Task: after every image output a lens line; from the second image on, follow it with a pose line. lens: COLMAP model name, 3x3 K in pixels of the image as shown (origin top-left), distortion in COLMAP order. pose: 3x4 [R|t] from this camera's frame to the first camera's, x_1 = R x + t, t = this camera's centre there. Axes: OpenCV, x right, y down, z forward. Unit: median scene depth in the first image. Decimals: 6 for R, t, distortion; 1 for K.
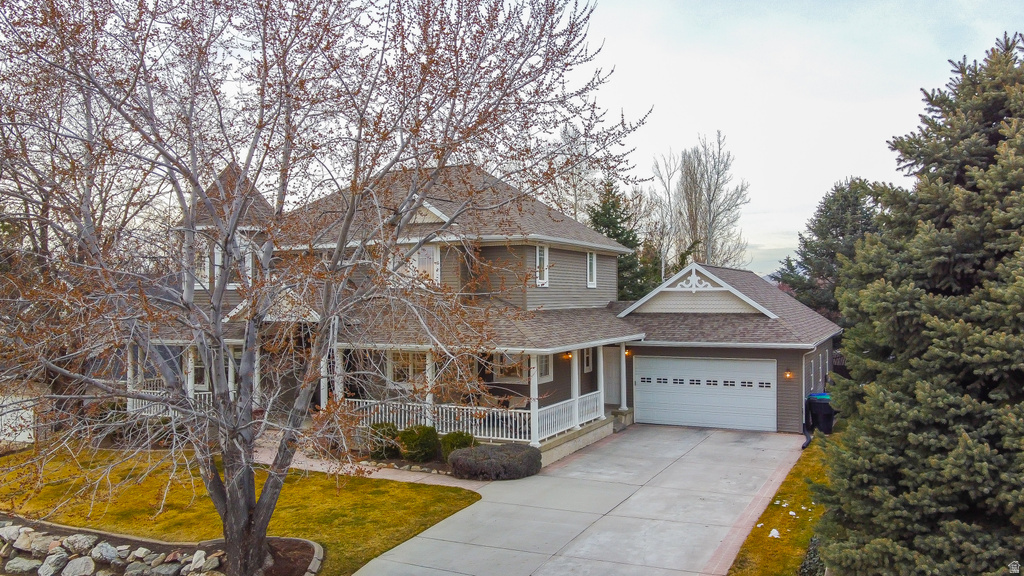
lens RADIAL K [[819.1, 0, 541.3], [0, 819.1, 225.5], [0, 0, 1]] dist [0.005648, 0.016795]
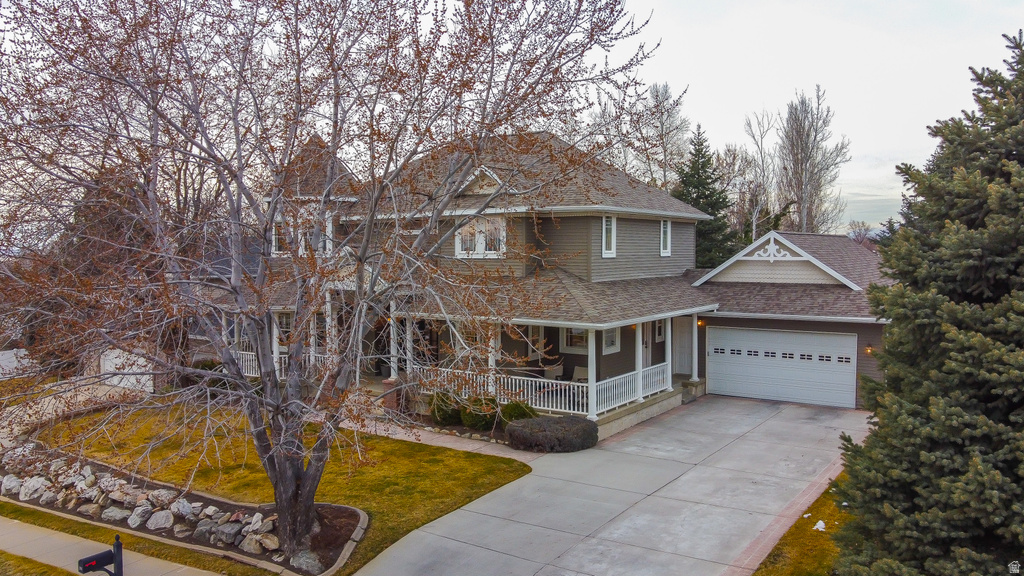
lens RADIAL K [[819.1, 0, 525.9], [0, 819.1, 231.3], [0, 0, 1]] dist [0.005648, 0.016795]
pose [[0.988865, 0.001267, -0.148810, 0.077633], [0.008404, 0.997893, 0.064340, -0.033205], [0.148578, -0.064874, 0.986771, 0.014625]]
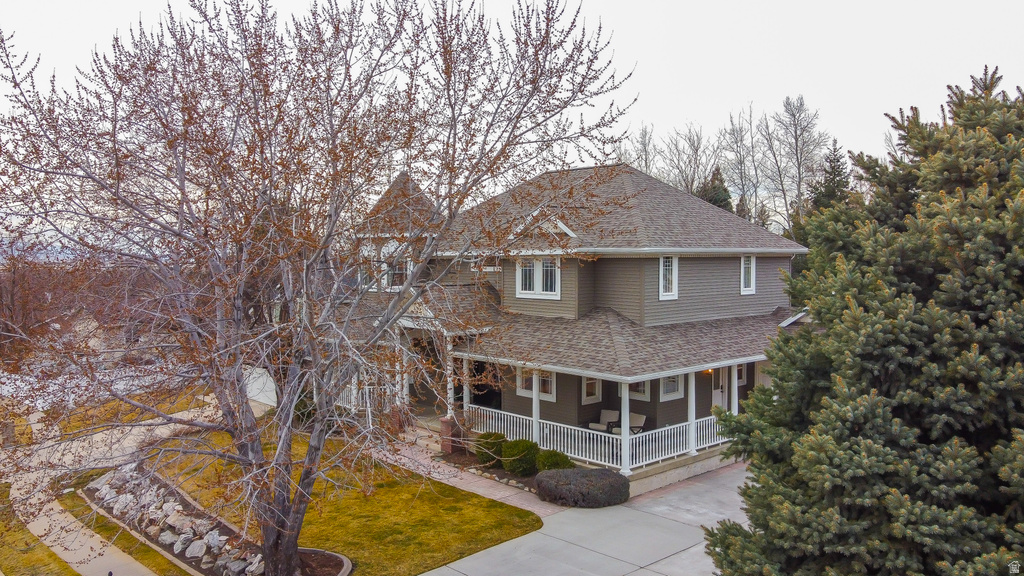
lens RADIAL K [[819.1, 0, 506.8], [0, 819.1, 236.7], [0, 0, 1]] dist [0.005648, 0.016795]
pose [[0.923775, -0.004978, -0.382902, 0.299903], [0.029145, 0.997929, 0.057340, -0.090586], [0.381824, -0.064129, 0.922008, 0.085980]]
